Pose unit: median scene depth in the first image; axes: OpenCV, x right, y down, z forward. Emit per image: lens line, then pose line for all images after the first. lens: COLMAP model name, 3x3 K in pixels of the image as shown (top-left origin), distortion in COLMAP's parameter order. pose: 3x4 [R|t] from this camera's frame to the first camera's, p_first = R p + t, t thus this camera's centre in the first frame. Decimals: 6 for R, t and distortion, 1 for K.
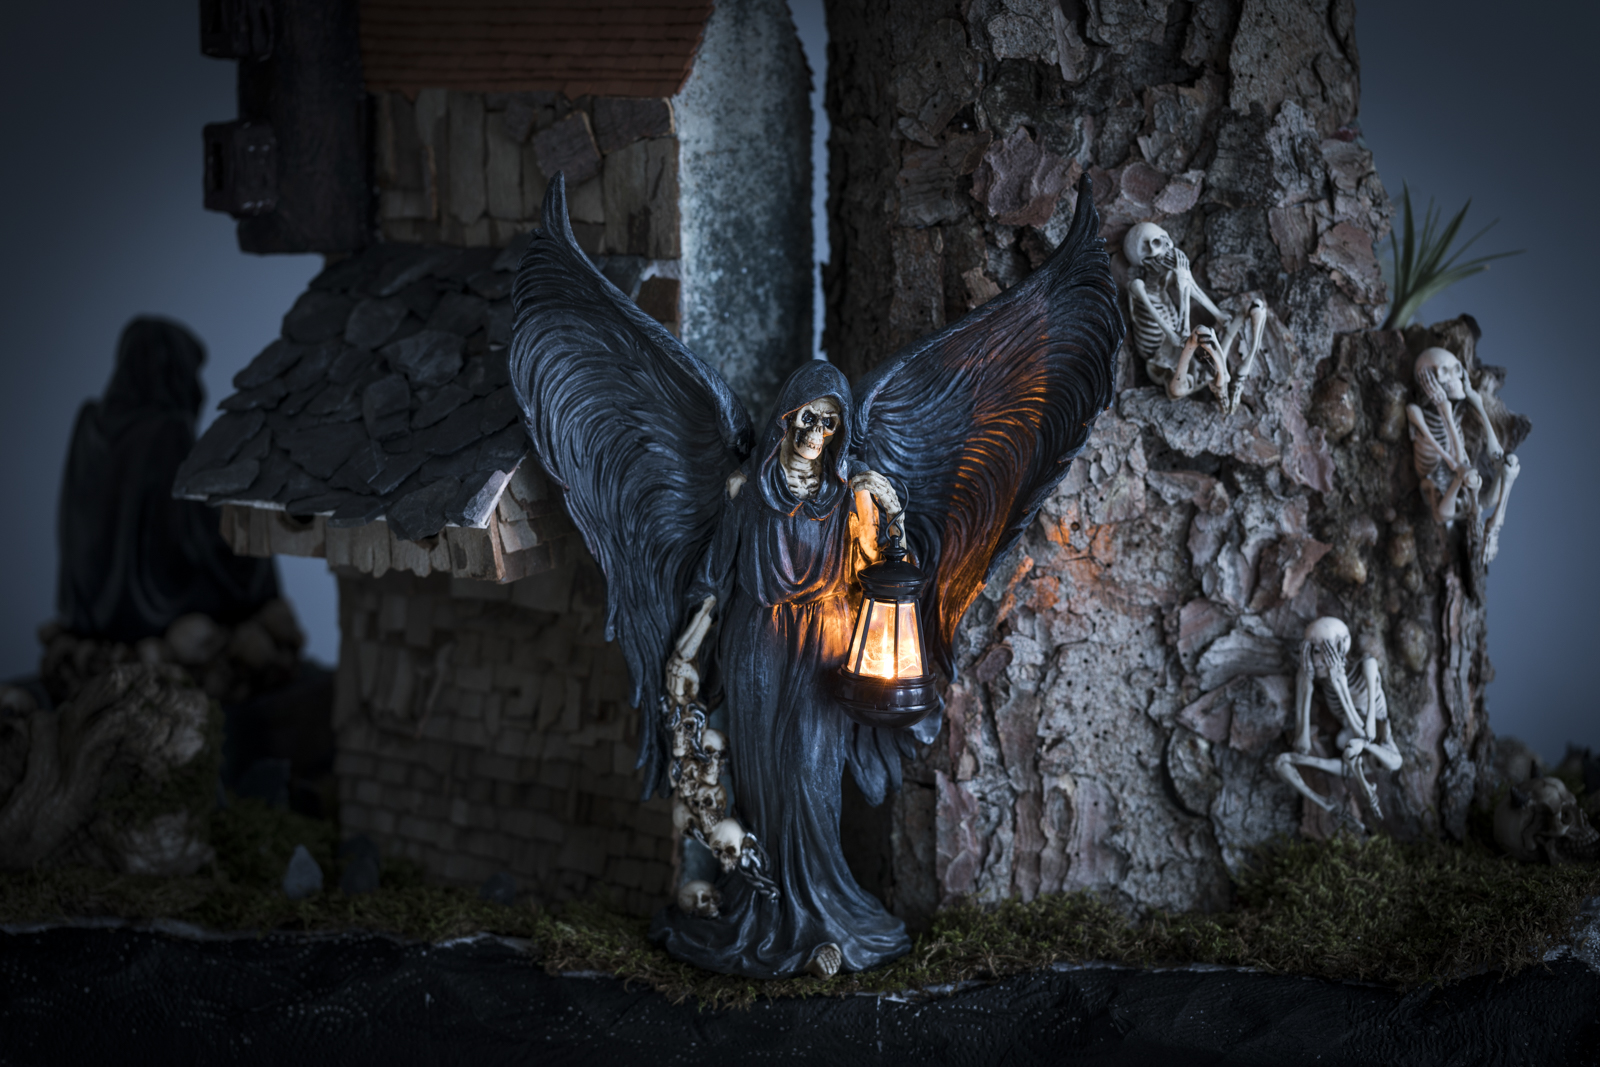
lens RADIAL K [[4635.6, 0, 793.3], [0, 4635.6, 530.1], [0, 0, 1]] dist [-0.060737, 0.000000]
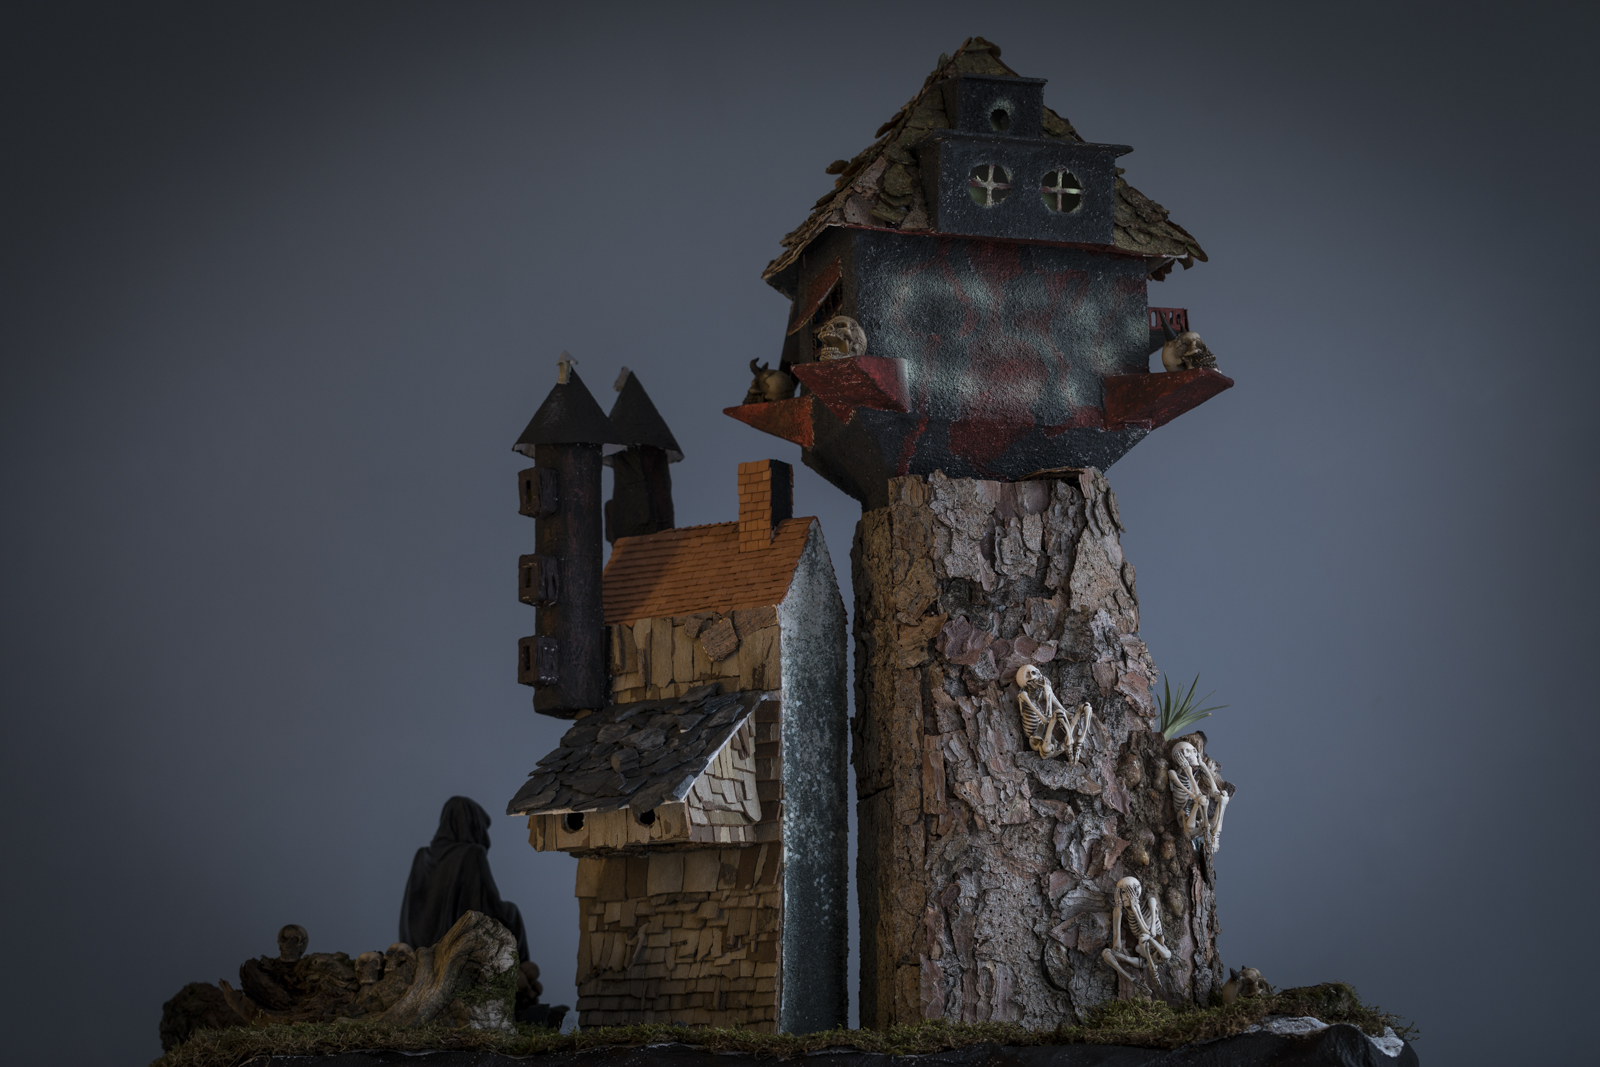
lens RADIAL K [[4635.6, 0, 808.2], [0, 4635.6, 528.5], [0, 0, 1]] dist [-0.060737, 0.000000]
pose [[0.999170, 0.009603, 0.039593, -0.088107], [0.003870, 0.945051, -0.326899, 0.493056], [-0.040557, 0.326781, 0.944230, -0.795659]]
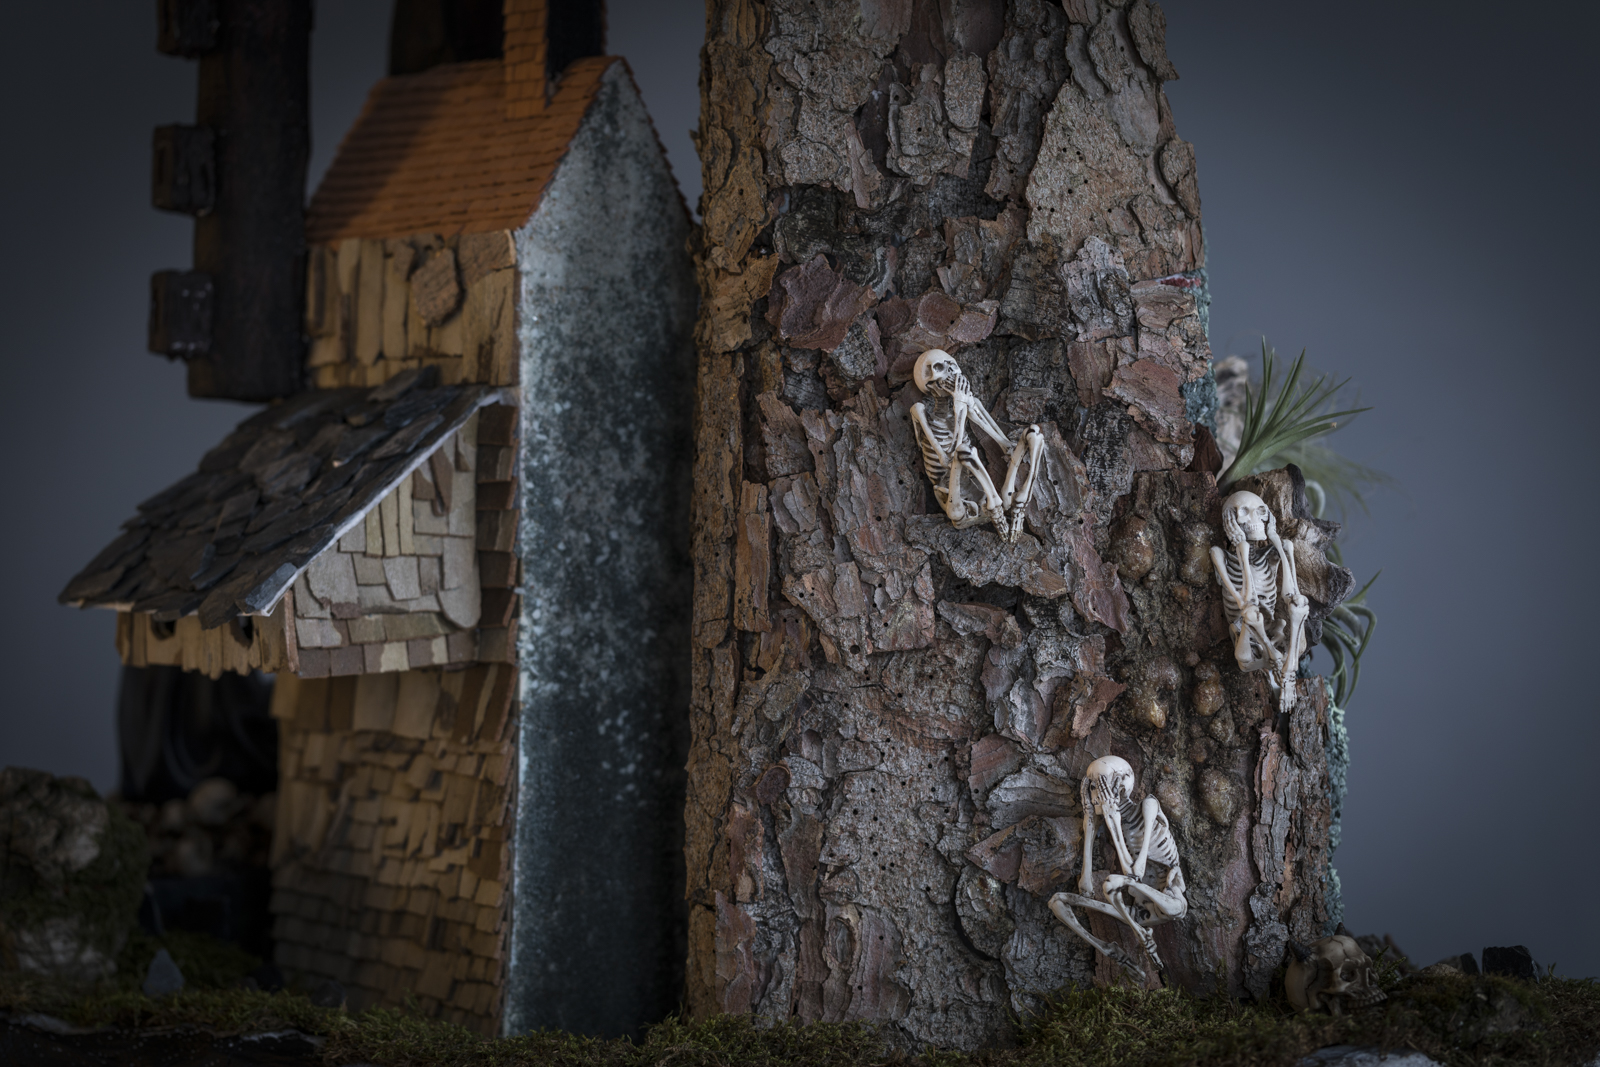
lens RADIAL K [[4635.6, 0, 809.3], [0, 4635.6, 531.5], [0, 0, 1]] dist [-0.060737, 0.000000]
pose [[0.959770, 0.025161, -0.279658, 0.326528], [-0.066919, 0.987775, -0.140792, 0.114206], [0.272696, 0.153843, 0.949721, 0.041549]]
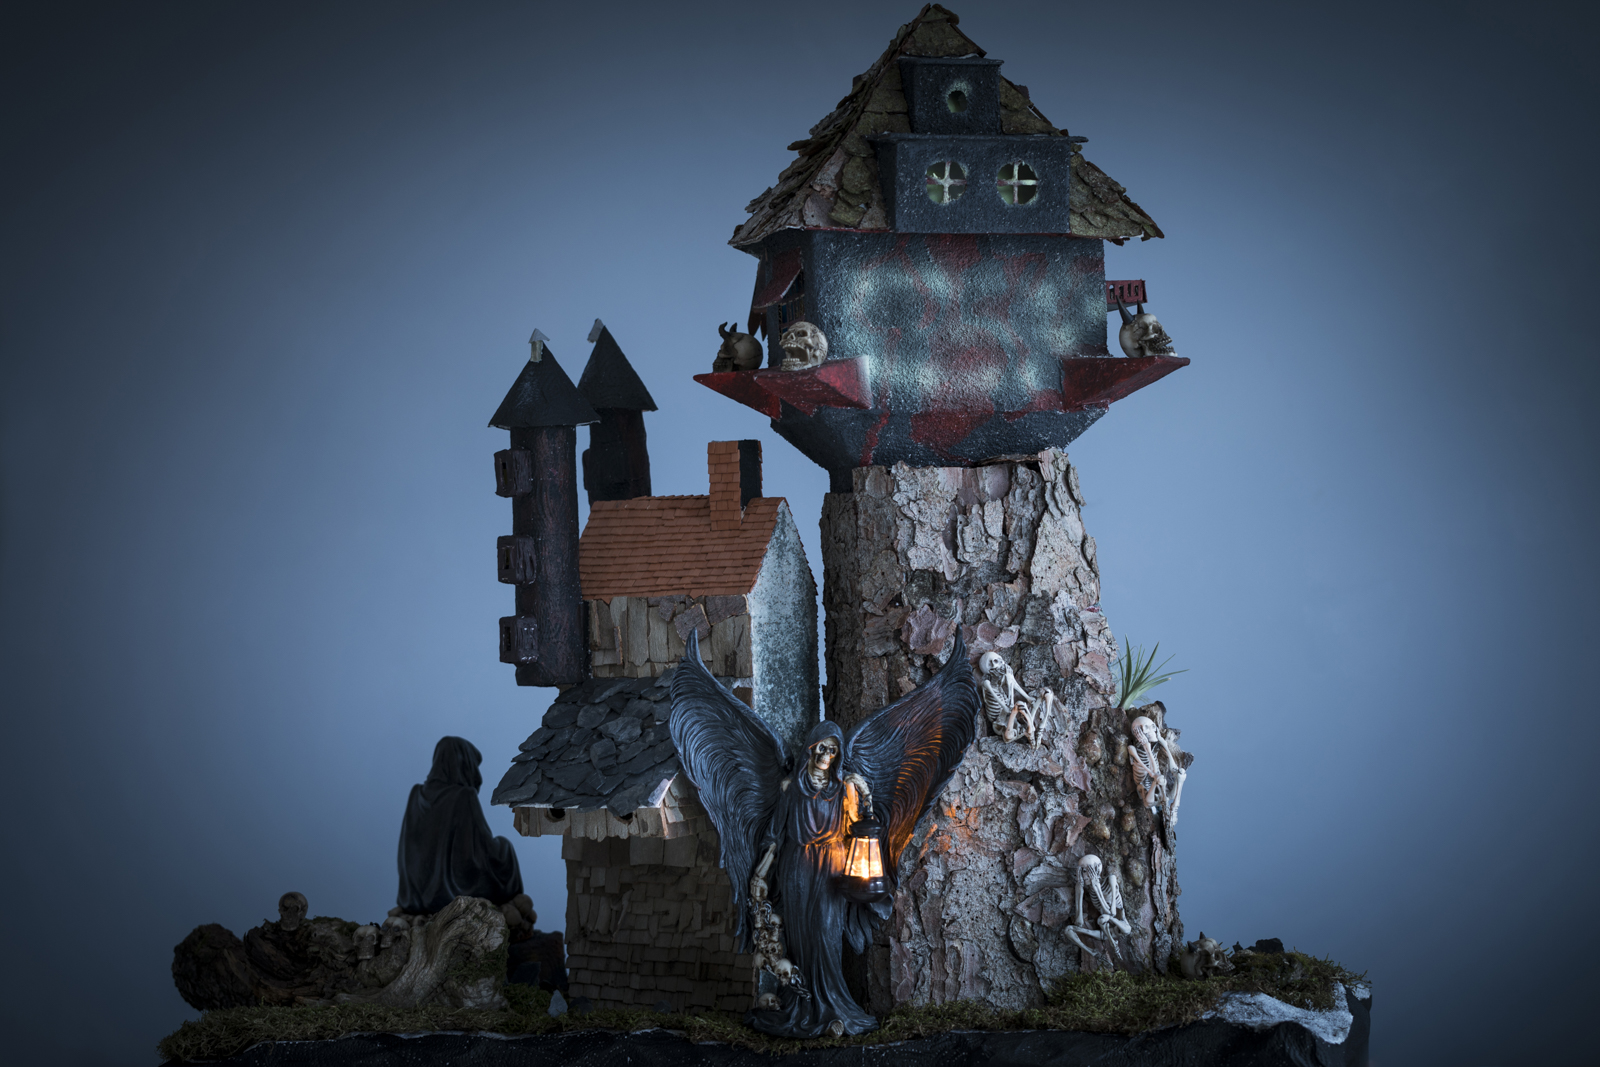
lens RADIAL K [[4635.6, 0, 794.6], [0, 4635.6, 534.7], [0, 0, 1]] dist [-0.060737, 0.000000]
pose [[0.999629, -0.016980, 0.021302, -0.046966], [0.020173, 0.986920, -0.159946, 0.193630], [-0.018308, 0.160317, 0.986896, -0.928556]]
